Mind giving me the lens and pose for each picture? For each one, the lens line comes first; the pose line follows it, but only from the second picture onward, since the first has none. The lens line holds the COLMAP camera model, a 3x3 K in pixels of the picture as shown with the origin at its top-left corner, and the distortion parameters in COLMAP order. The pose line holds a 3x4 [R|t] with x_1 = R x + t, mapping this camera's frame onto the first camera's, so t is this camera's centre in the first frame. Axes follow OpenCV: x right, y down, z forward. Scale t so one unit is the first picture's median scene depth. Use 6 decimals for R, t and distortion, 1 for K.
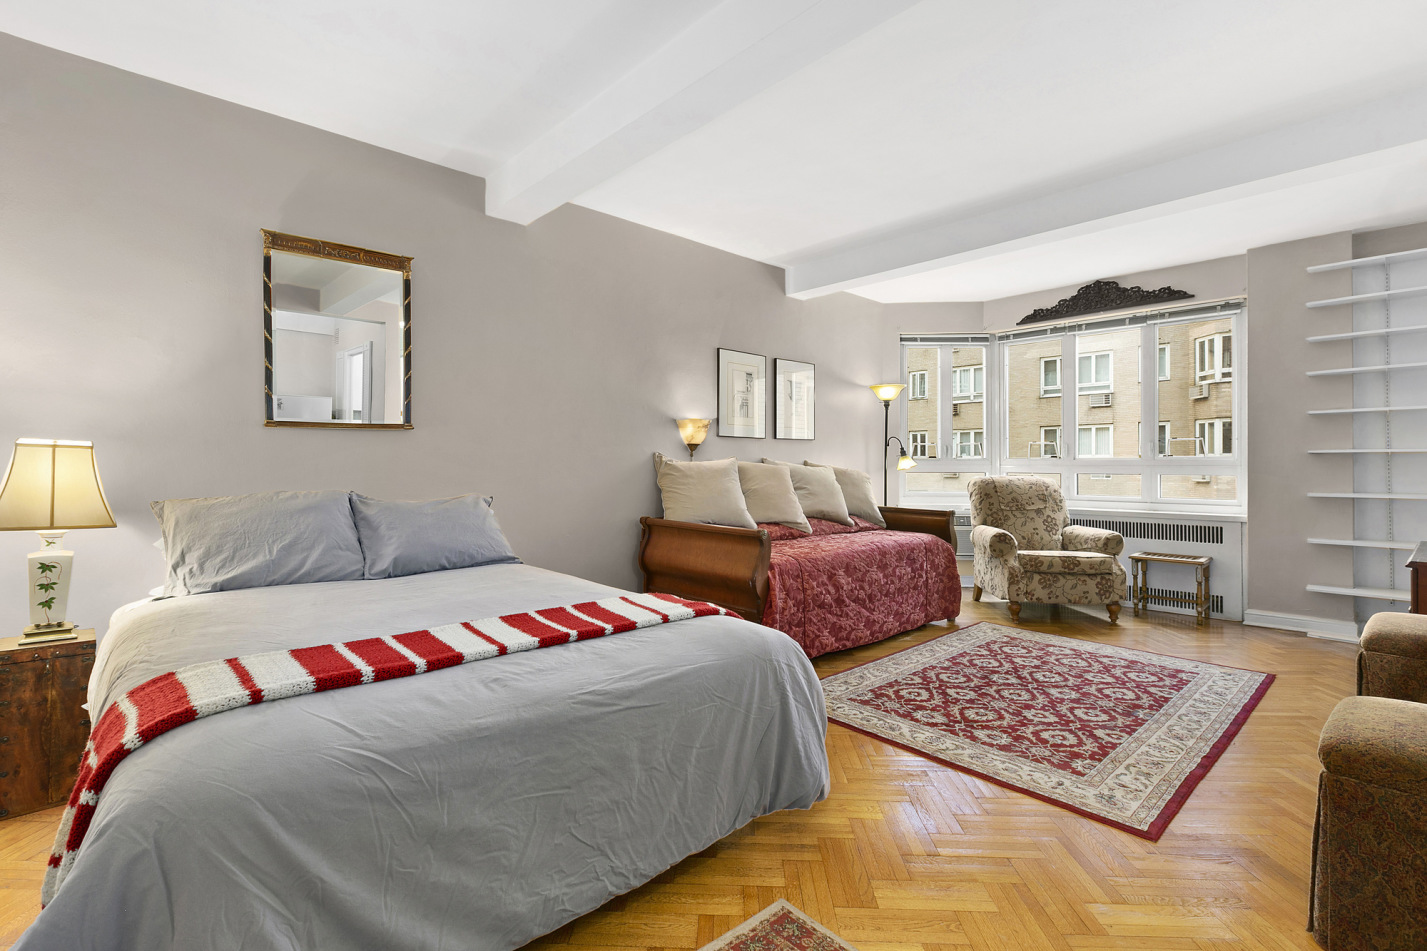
lens RADIAL K [[642.8, 0, 712.2], [0, 642.8, 457.2], [0, 0, 1]] dist [-0.003837, -0.000266]
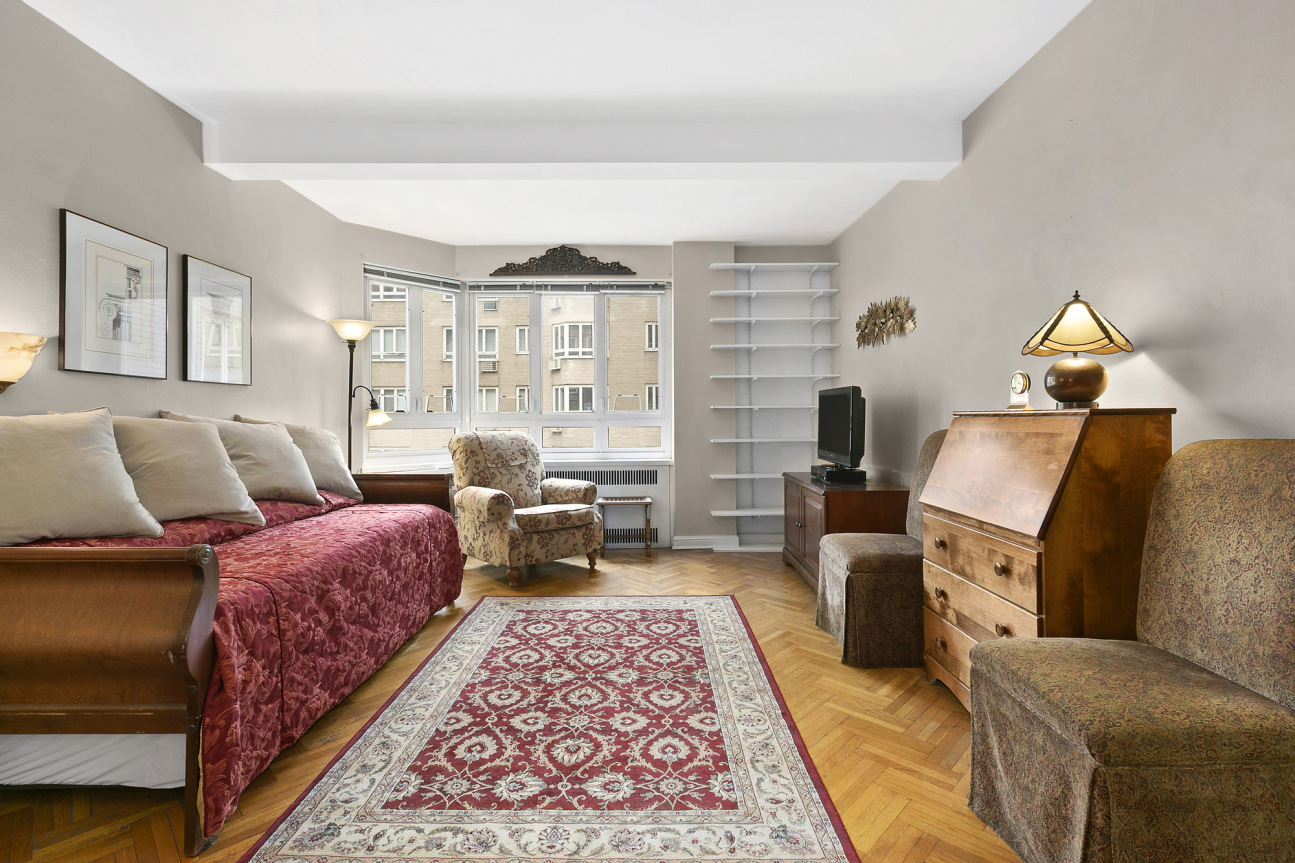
lens RADIAL K [[583.3, 0, 646.4], [0, 583.3, 414.9], [0, 0, 1]] dist [-0.003837, -0.000266]
pose [[0.681706, -0.000397, 0.731626, -0.013579], [-0.001166, 0.999998, 0.001629, 0.004480], [-0.731625, -0.001964, 0.681704, 0.293542]]
